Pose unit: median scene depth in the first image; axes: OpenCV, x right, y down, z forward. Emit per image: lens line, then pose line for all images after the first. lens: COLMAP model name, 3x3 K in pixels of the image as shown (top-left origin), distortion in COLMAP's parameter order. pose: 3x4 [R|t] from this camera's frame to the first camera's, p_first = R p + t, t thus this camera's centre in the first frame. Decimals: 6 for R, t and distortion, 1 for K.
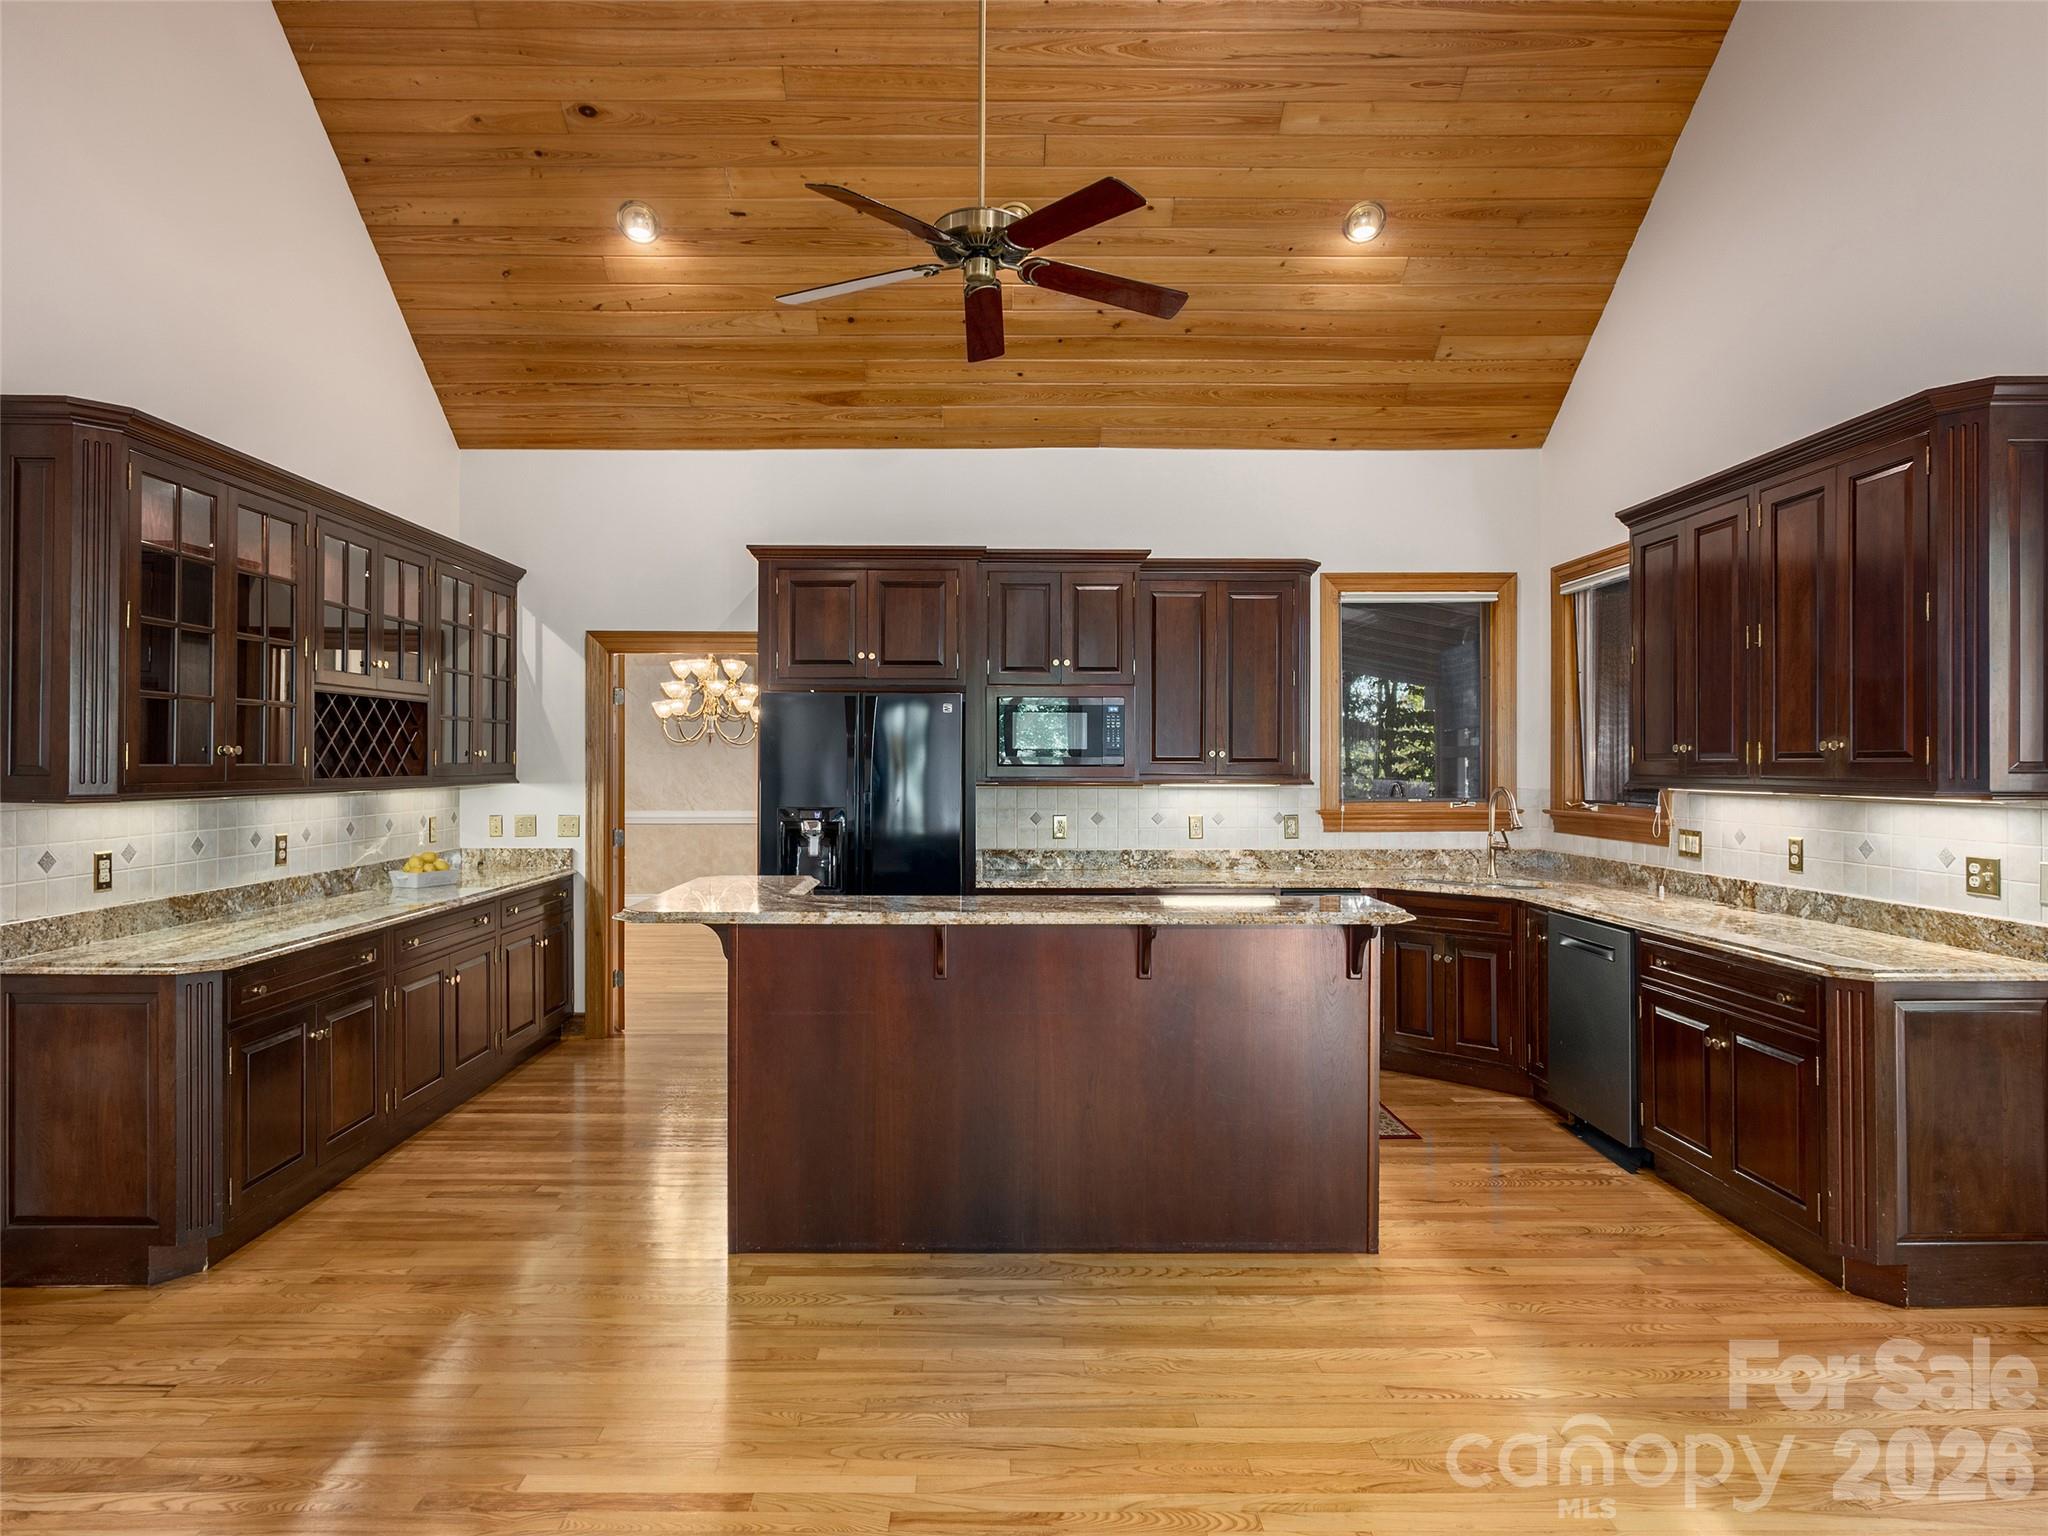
lens RADIAL K [[1132.3, 0, 989.5], [0, 1132.3, 762.3], [0, 0, 1]] dist [-0.003235, 0.000111]
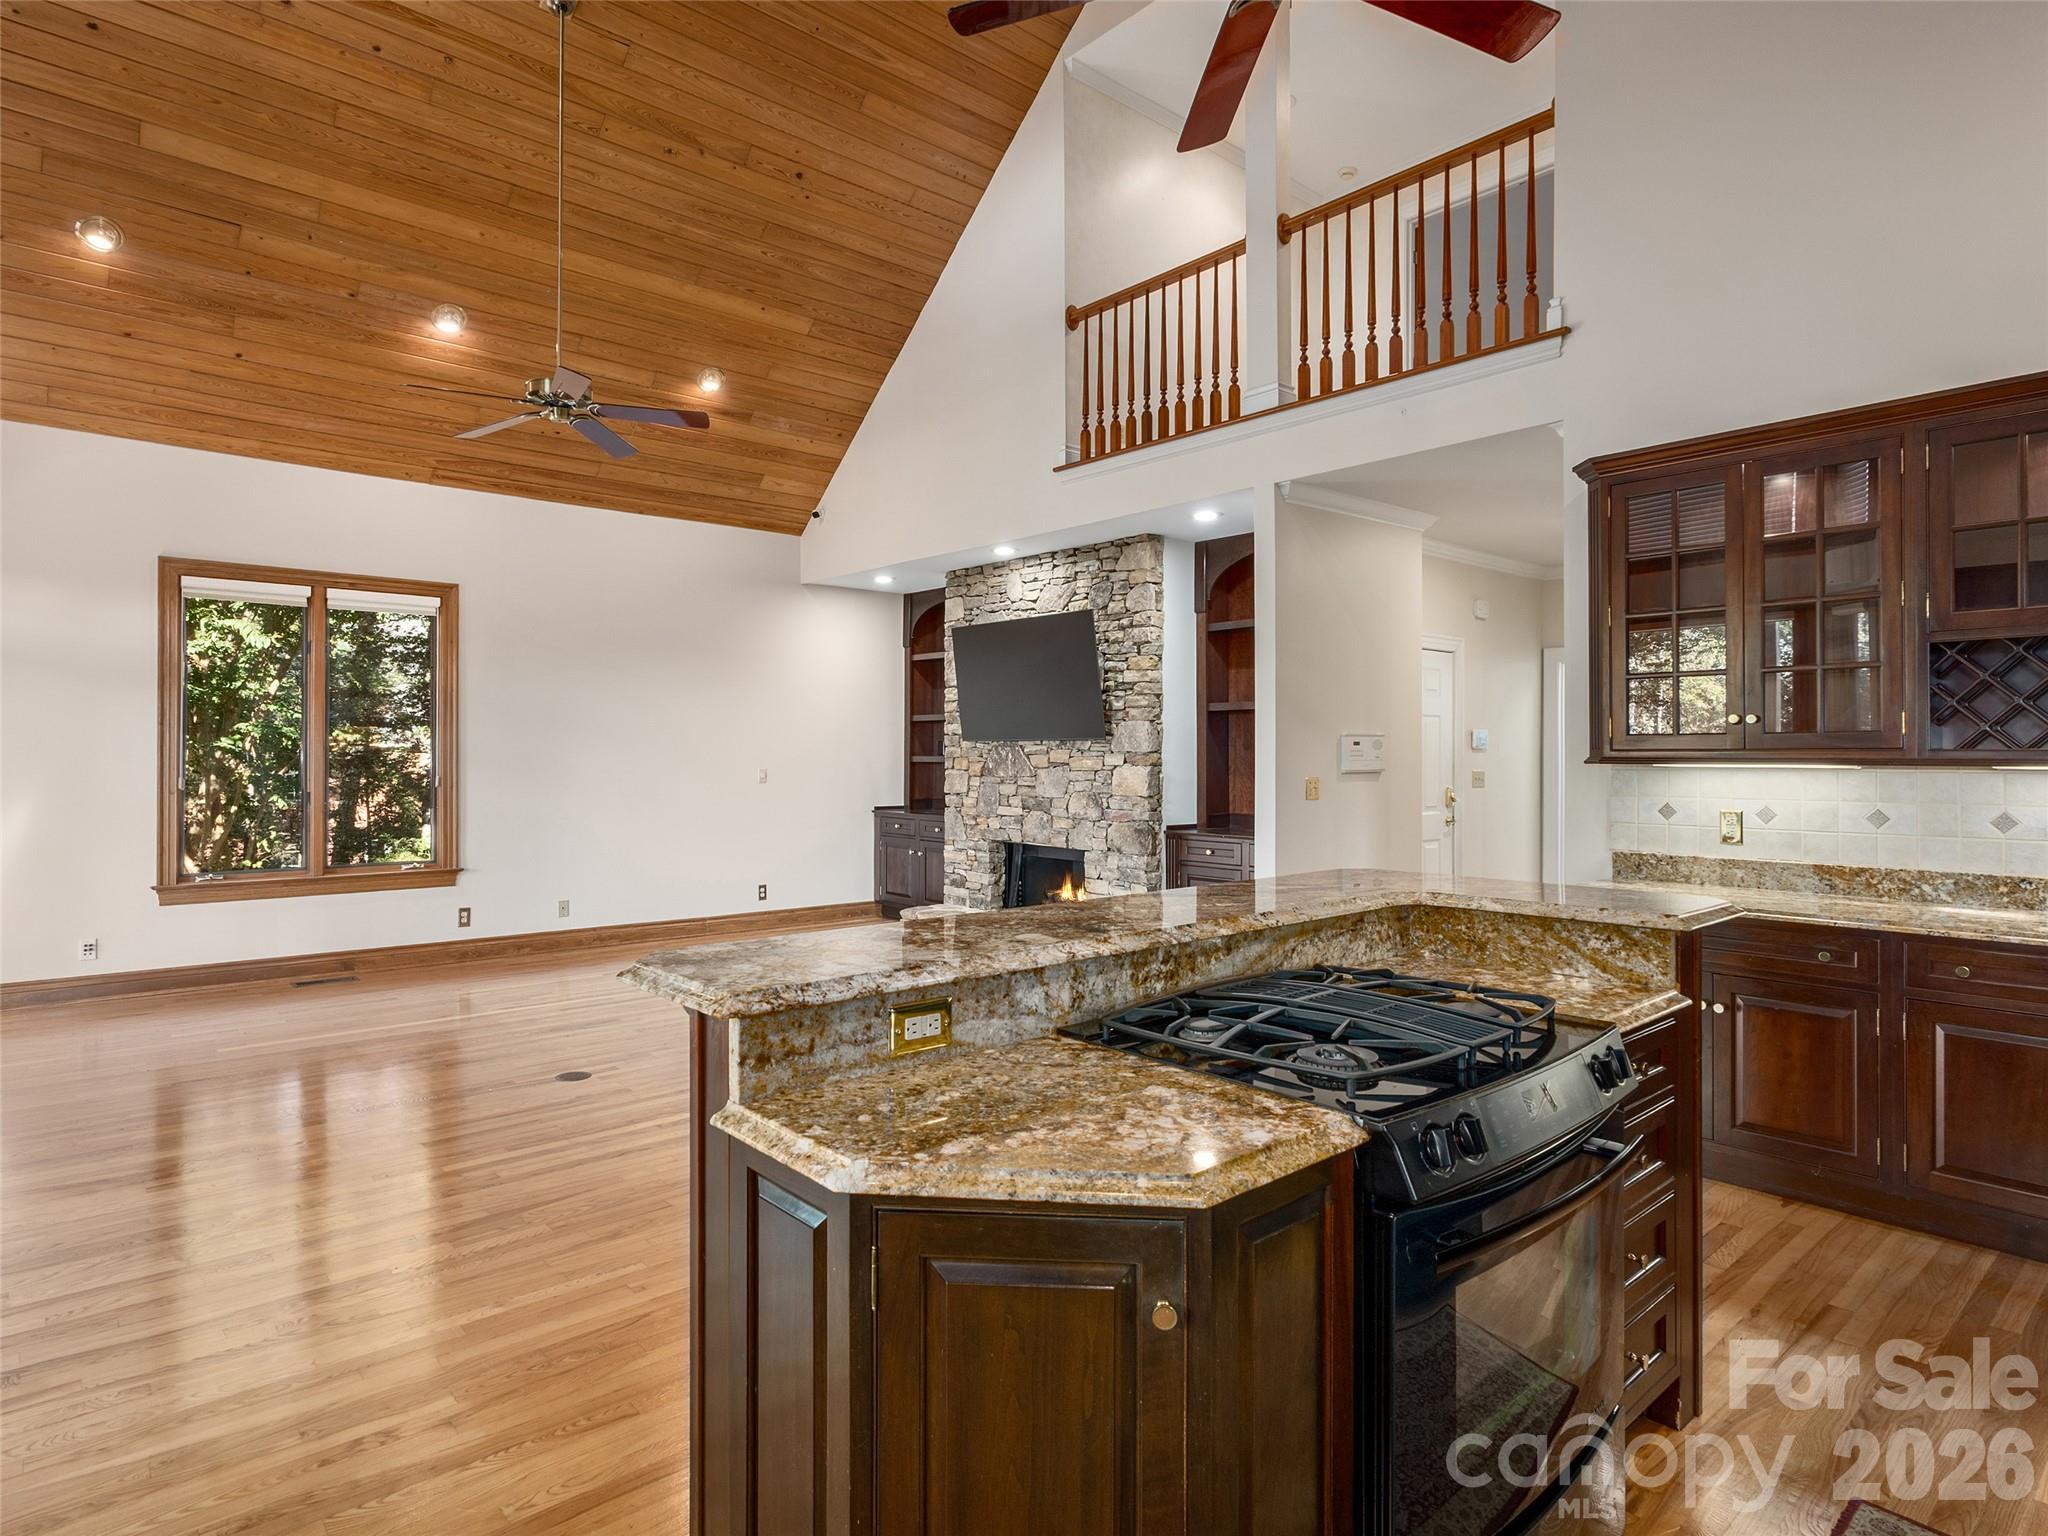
lens RADIAL K [[1132.3, 0, 1004.3], [0, 1132.3, 761.7], [0, 0, 1]] dist [-0.003235, 0.000111]
pose [[-0.756385, -0.005457, -0.654104, 0.364855], [-0.007298, 0.999973, 0.000097, 0.023895], [0.654086, 0.004847, -0.756405, 0.950042]]
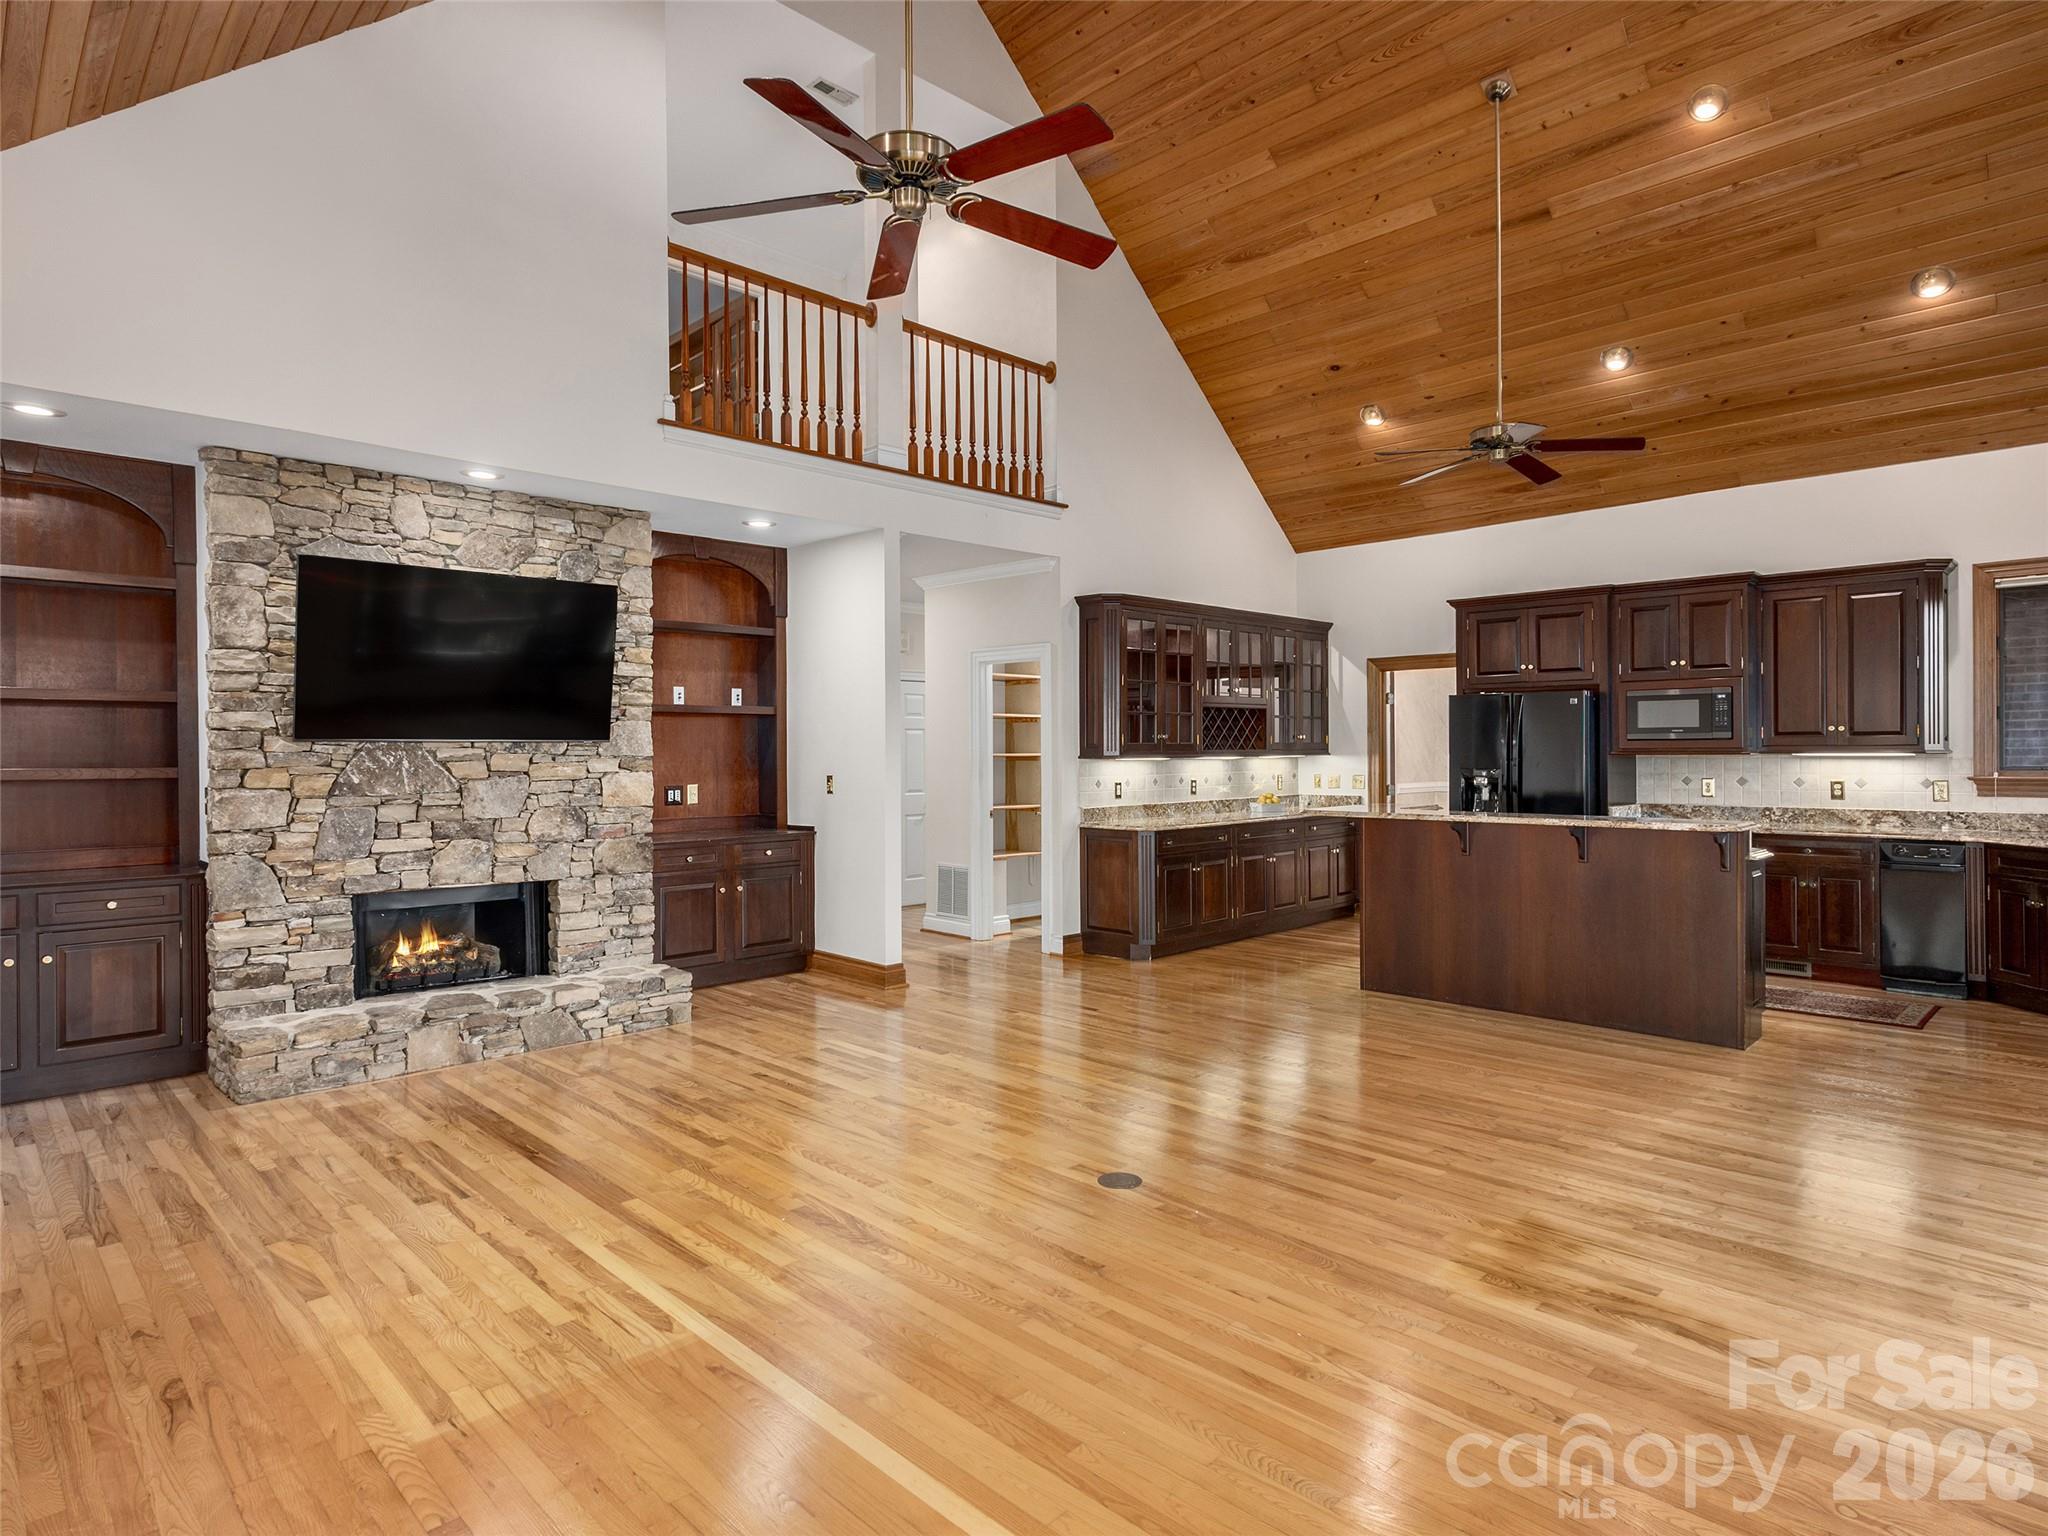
lens RADIAL K [[1132.3, 0, 1024.9], [0, 1132.3, 756.8], [0, 0, 1]] dist [-0.003235, 0.000111]
pose [[0.701653, -0.001355, -0.712517, 0.497251], [0.008693, 0.999940, 0.006659, 0.007743], [0.712466, -0.010867, 0.701623, -0.516279]]
